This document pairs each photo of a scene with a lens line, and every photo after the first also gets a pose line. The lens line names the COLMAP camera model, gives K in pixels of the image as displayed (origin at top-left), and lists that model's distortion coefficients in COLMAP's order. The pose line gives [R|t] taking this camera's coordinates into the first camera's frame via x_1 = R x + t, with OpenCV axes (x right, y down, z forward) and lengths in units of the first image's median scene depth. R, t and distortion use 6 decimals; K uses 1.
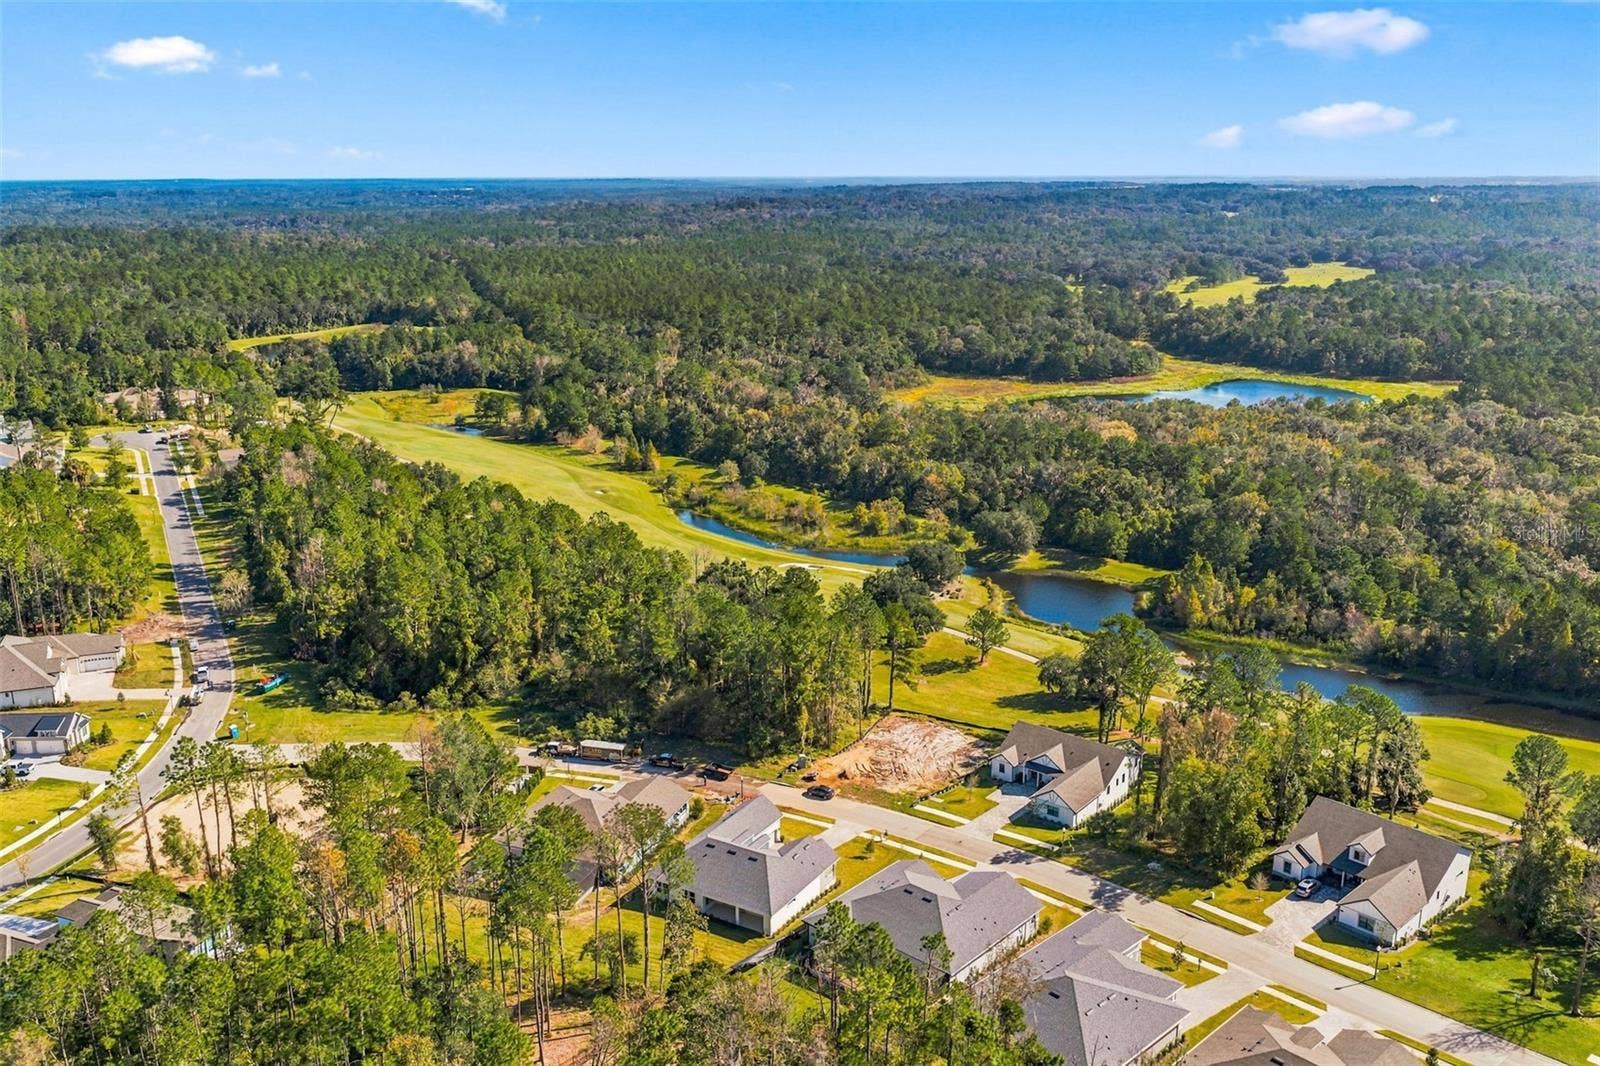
lens RADIAL K [[1329.6, 0, 801.5], [0, 1329.6, 537.9], [0, 0, 1]] dist [0.020806, -0.038174]
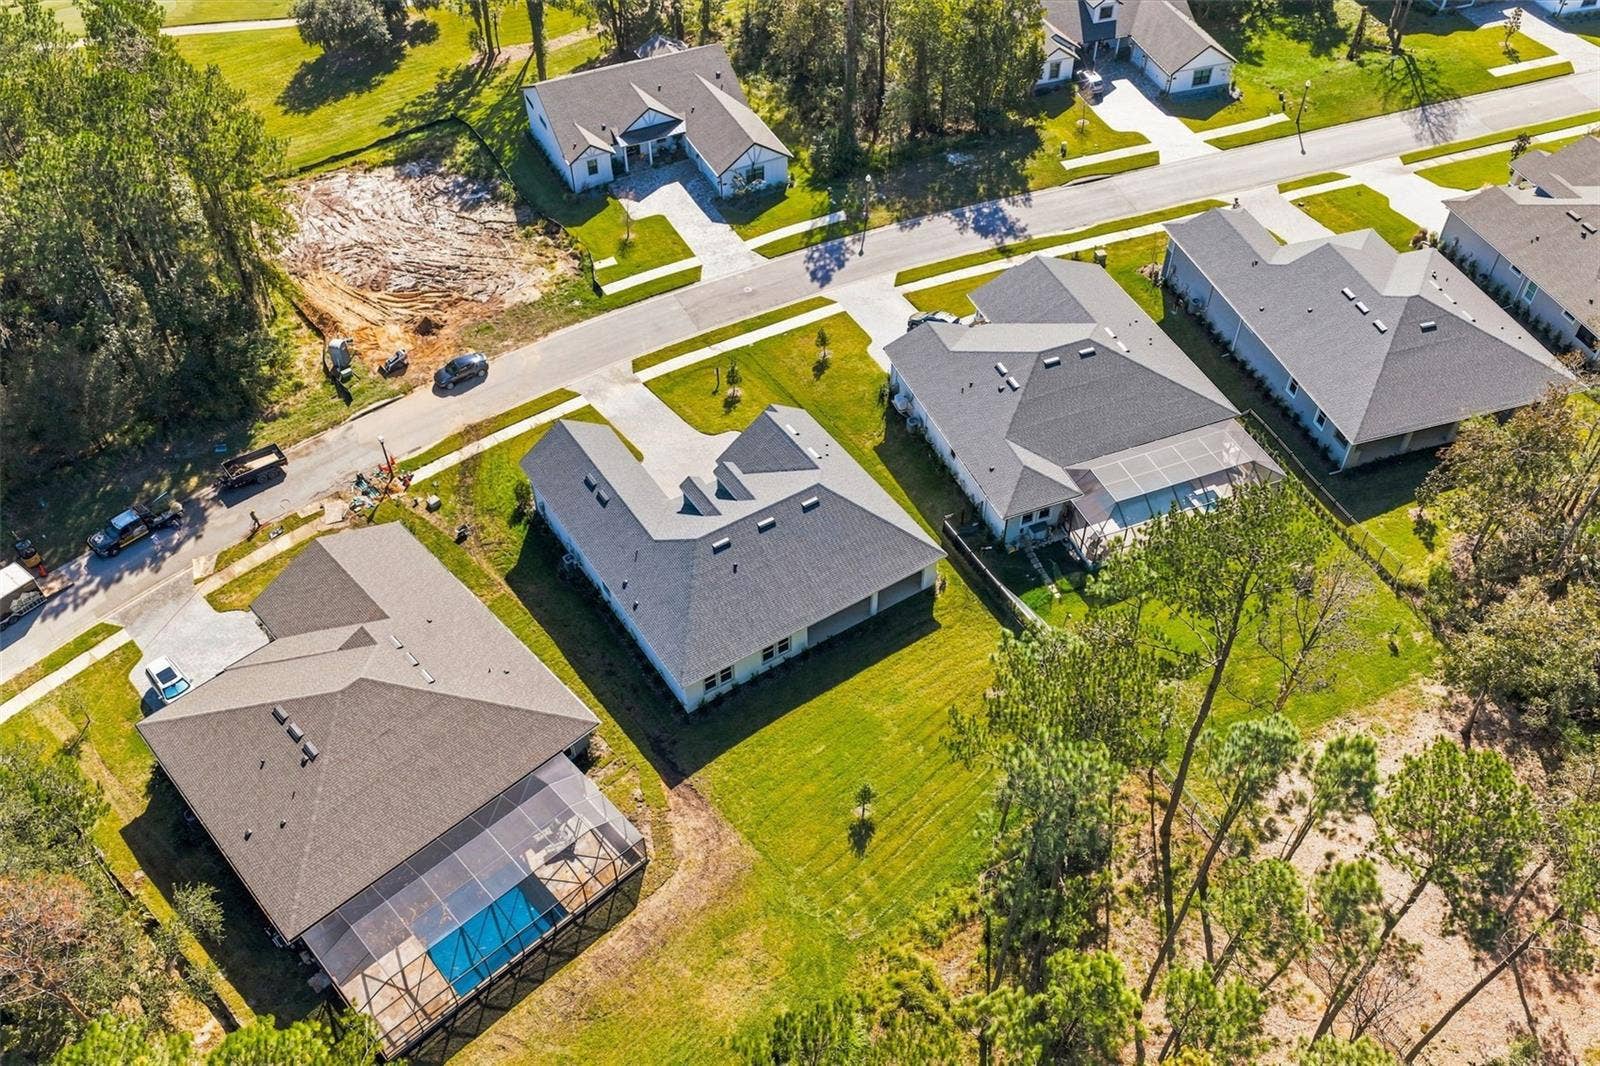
lens RADIAL K [[1329.6, 0, 806.6], [0, 1329.6, 533.9], [0, 0, 1]] dist [0.020806, -0.038174]
pose [[0.432669, -0.653581, 0.620991, -0.175637], [0.248210, 0.748538, 0.614884, -0.029274], [-0.866712, -0.111906, 0.486095, 0.371448]]
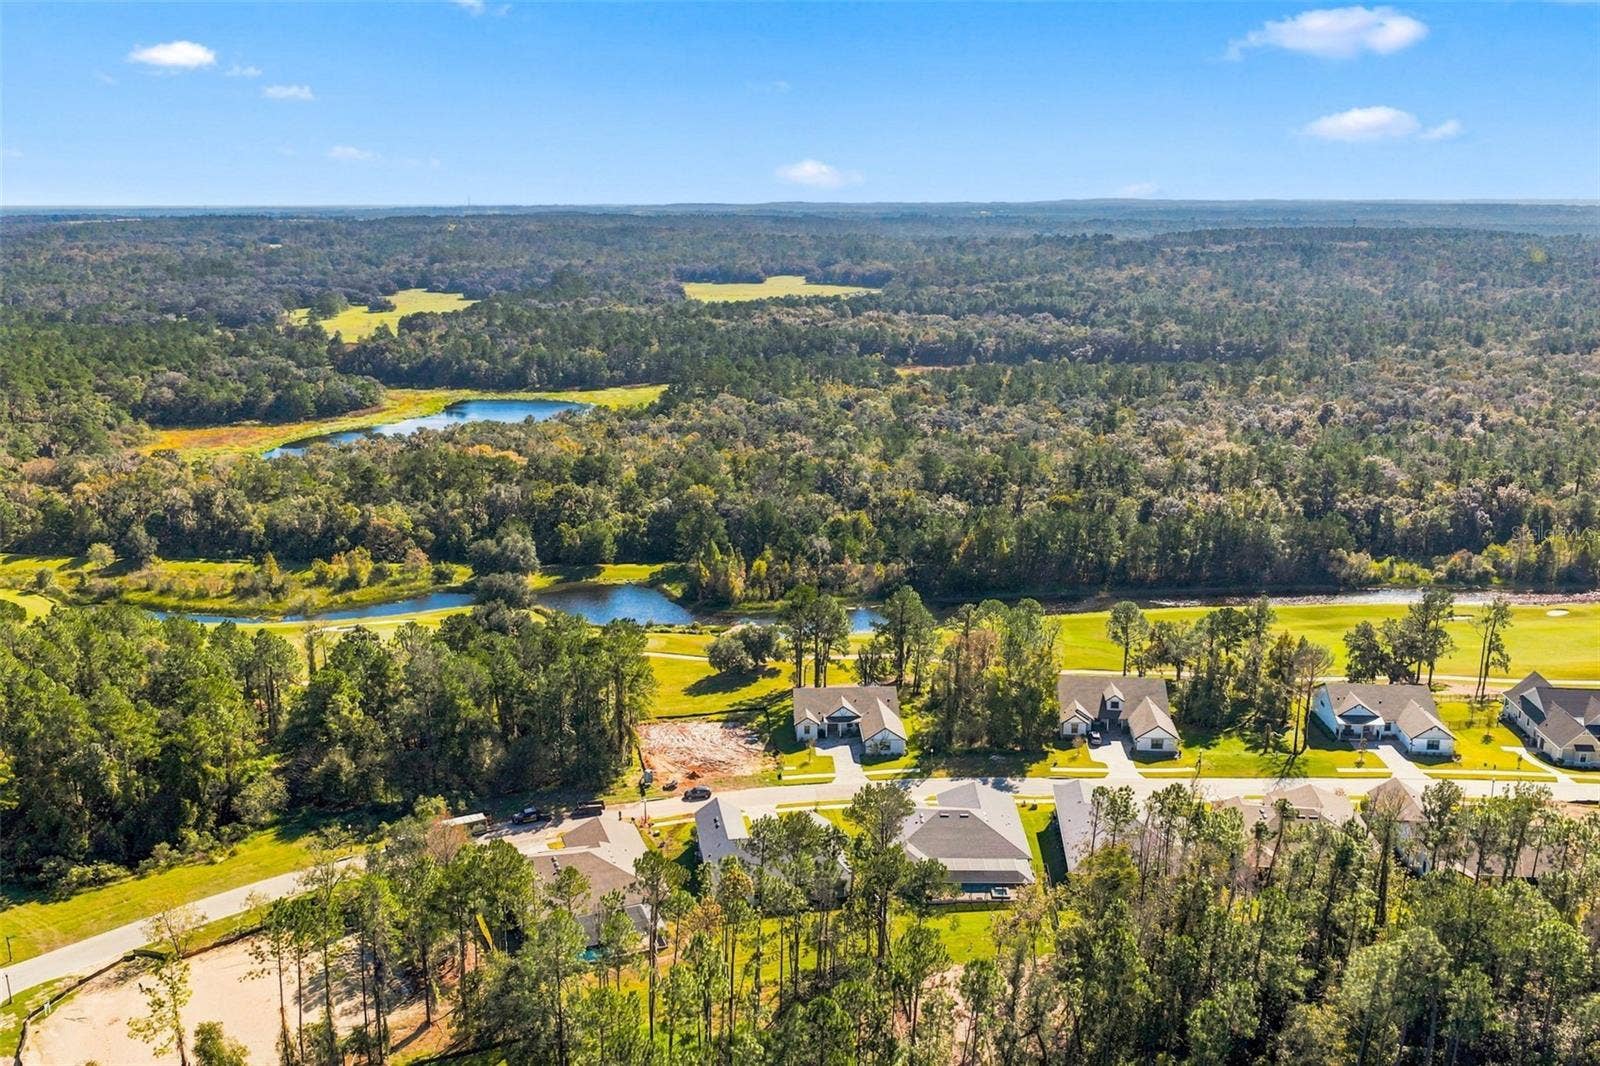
lens RADIAL K [[1329.6, 0, 800.3], [0, 1329.6, 570.9], [0, 0, 1]] dist [0.020806, -0.038174]
pose [[0.749411, -0.180520, 0.637021, -0.339398], [0.178846, 0.981542, 0.067751, -0.023736], [-0.637493, 0.063155, 0.767863, 0.073797]]
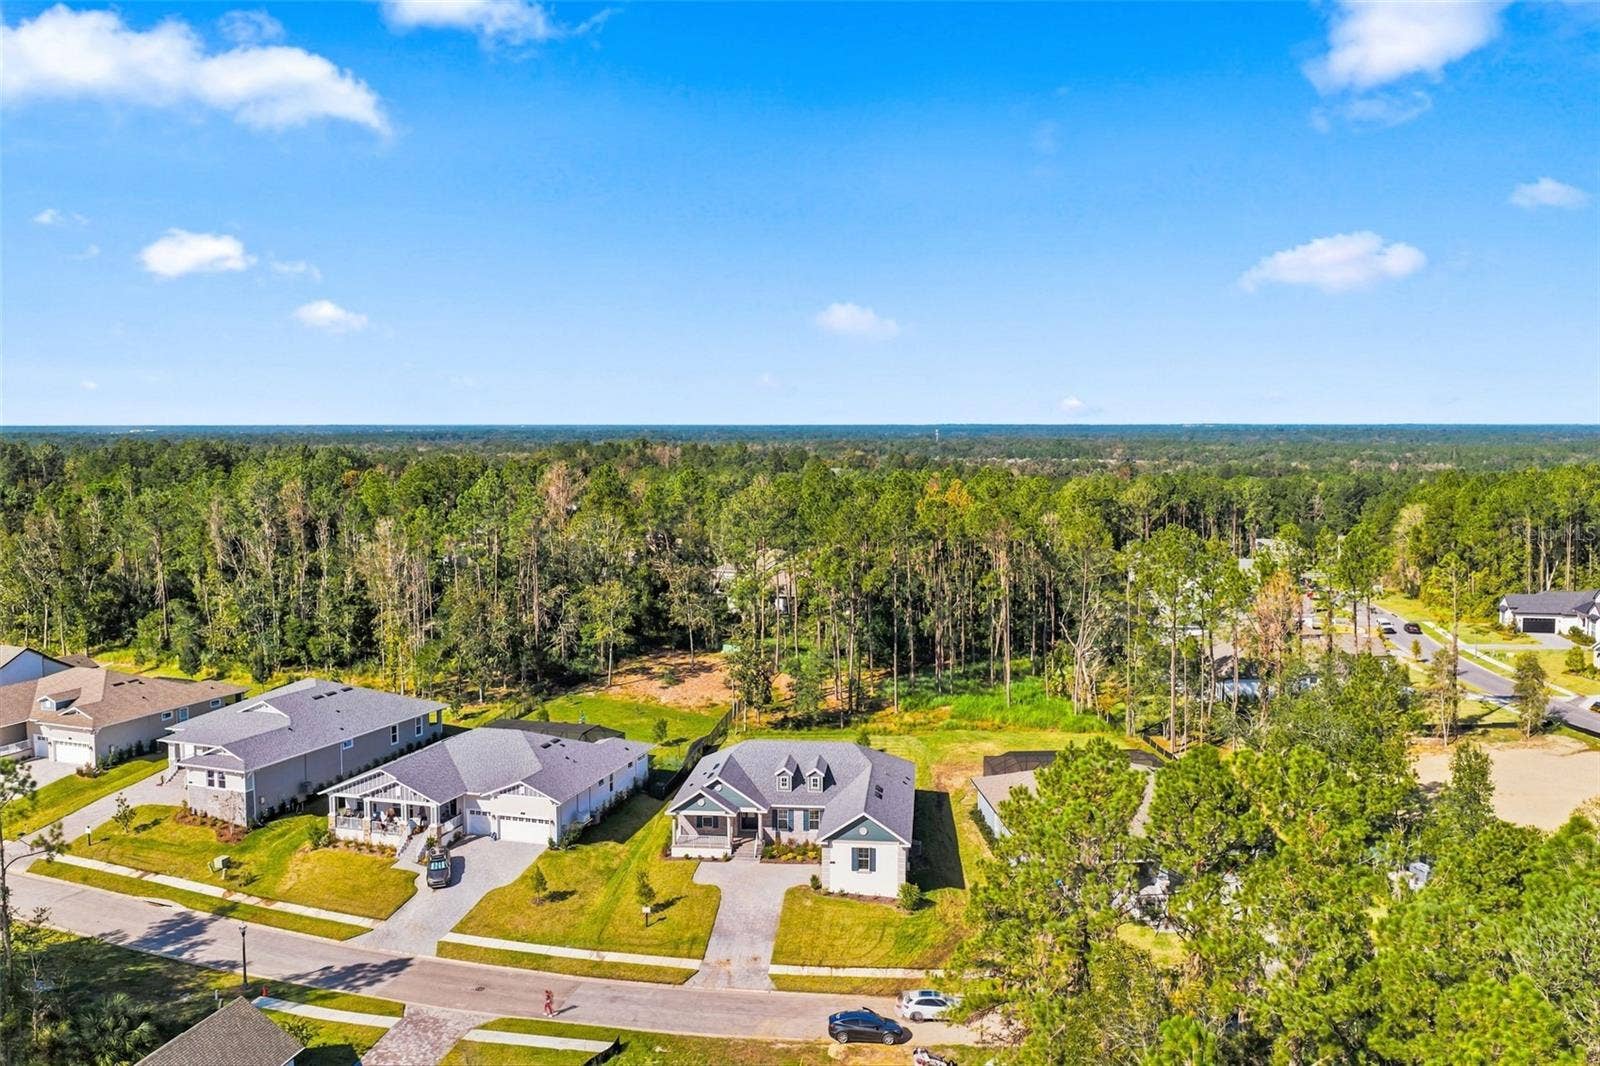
lens RADIAL K [[1329.6, 0, 798.4], [0, 1329.6, 531.6], [0, 0, 1]] dist [0.020806, -0.038174]
pose [[-0.899919, 0.032601, -0.434837, 0.118542], [-0.118095, 0.941713, 0.315007, -0.039692], [0.419762, 0.334833, -0.843615, 0.762023]]
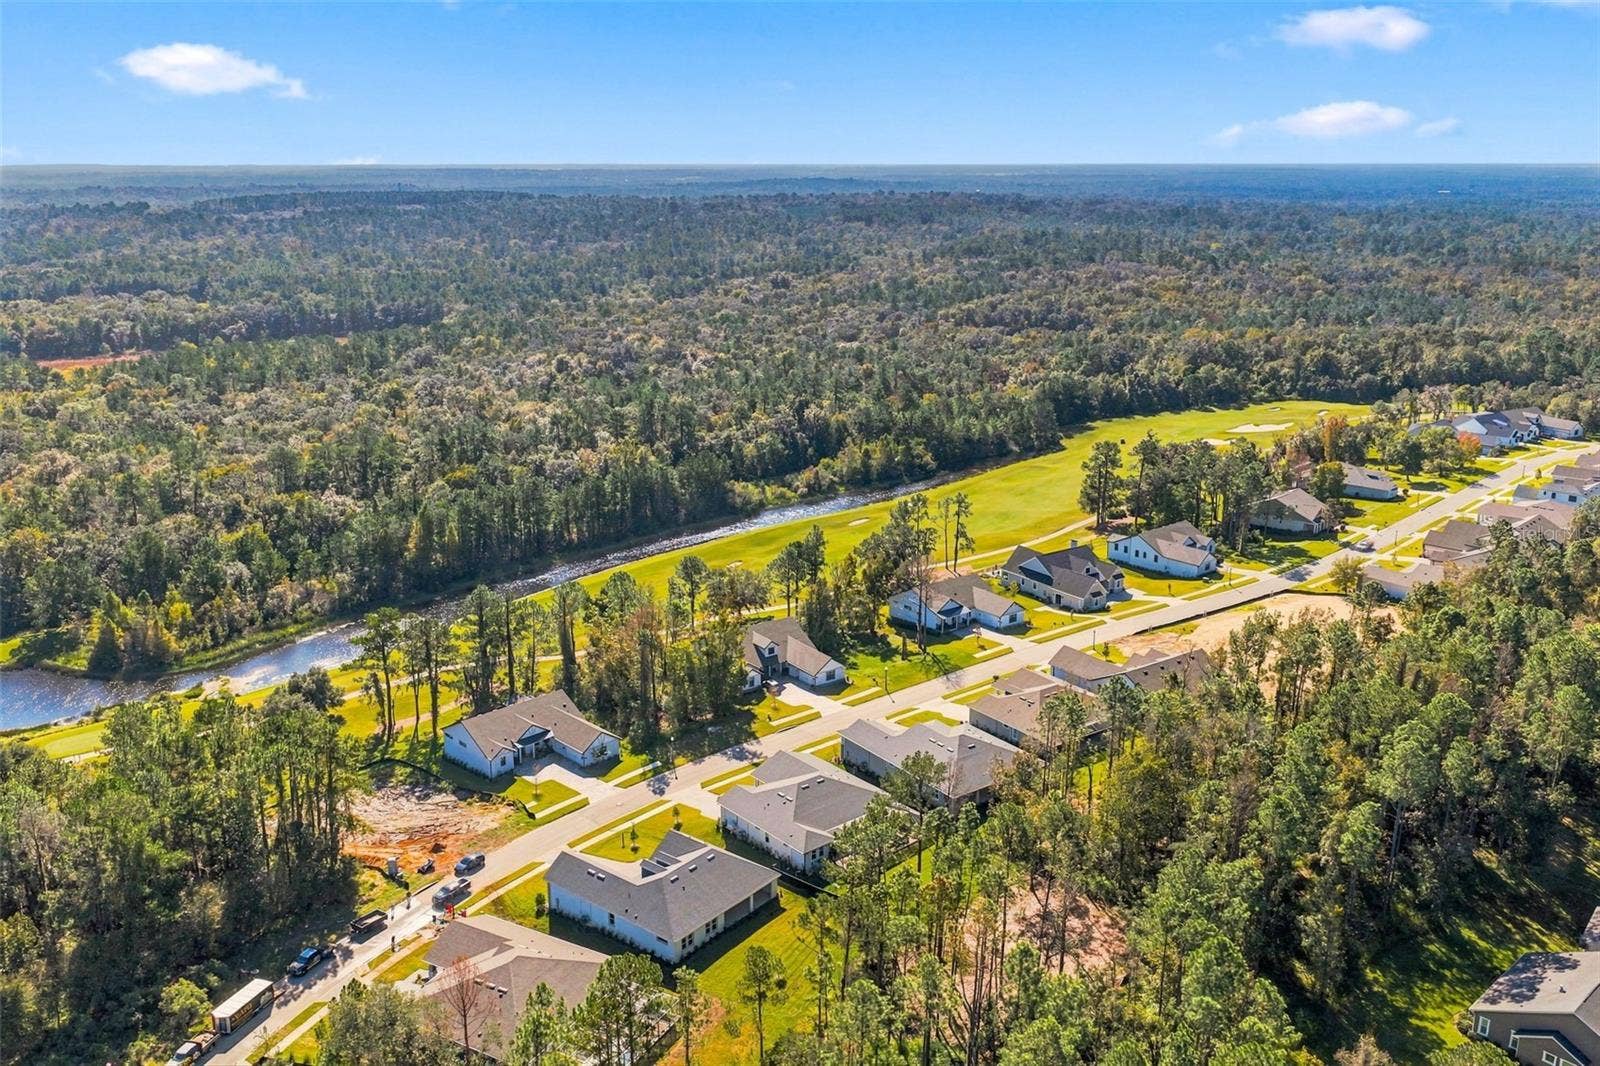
lens RADIAL K [[1329.6, 0, 805.4], [0, 1329.6, 527.7], [0, 0, 1]] dist [0.020806, -0.038174]
pose [[0.123306, -0.263489, 0.956749, -0.452041], [0.265930, 0.937619, 0.223947, -0.096175], [-0.956074, 0.226814, 0.185683, 0.339539]]
